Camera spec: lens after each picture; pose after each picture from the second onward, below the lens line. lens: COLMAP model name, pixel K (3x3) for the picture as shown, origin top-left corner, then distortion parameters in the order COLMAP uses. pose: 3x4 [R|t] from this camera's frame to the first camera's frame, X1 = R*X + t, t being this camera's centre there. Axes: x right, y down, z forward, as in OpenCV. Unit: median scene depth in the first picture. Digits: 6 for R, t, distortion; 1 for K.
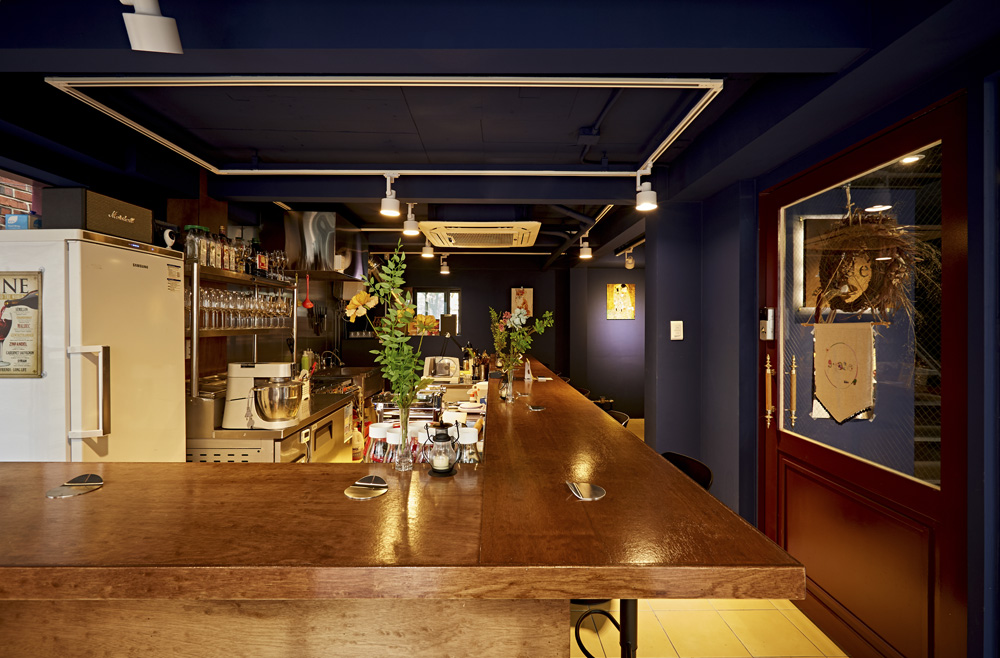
lens RADIAL K [[442.1, 0, 504.4], [0, 442.1, 326.6], [0, 0, 1]] dist [-0.004337, 0.000521]
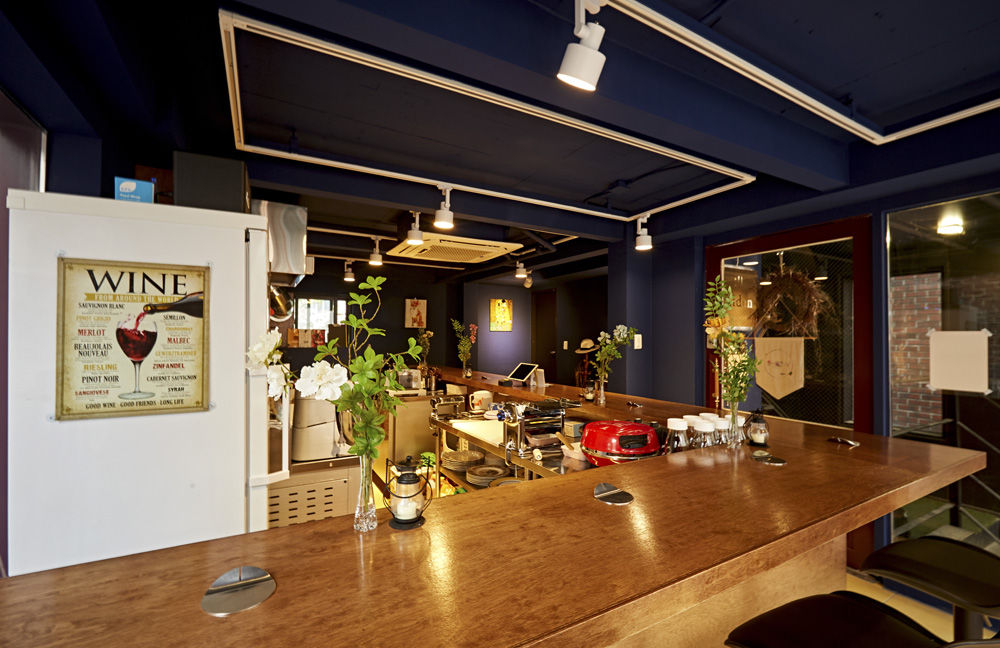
lens RADIAL K [[439.8, 0, 502.2], [0, 439.8, 331.8], [0, 0, 1]] dist [-0.002555, -0.000471]
pose [[0.871253, 0.007324, 0.490780, -0.647699], [-0.002105, 0.999935, -0.011186, -0.005772], [-0.490830, 0.008713, 0.871212, 0.076731]]
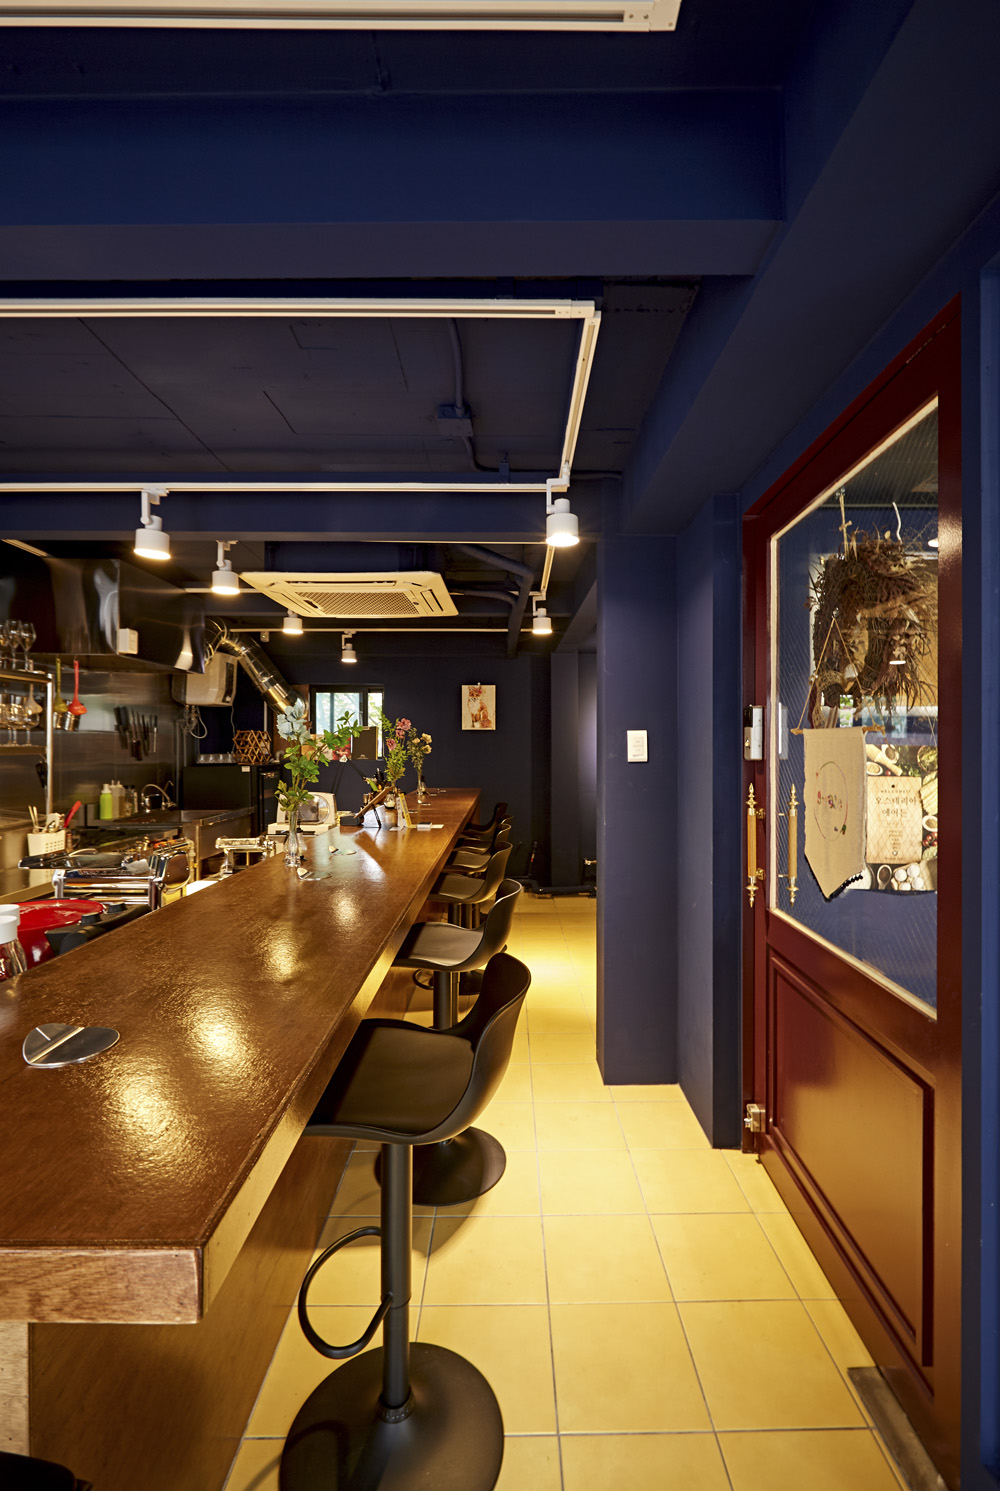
lens RADIAL K [[659.2, 0, 549.7], [0, 659.2, 753.4], [0, 0, 1]] dist [-0.004337, 0.000521]
pose [[0.999980, -0.004893, 0.003951, 0.290495], [0.004870, 0.999970, 0.005955, 0.013669], [-0.003980, -0.005935, 0.999974, 0.097296]]
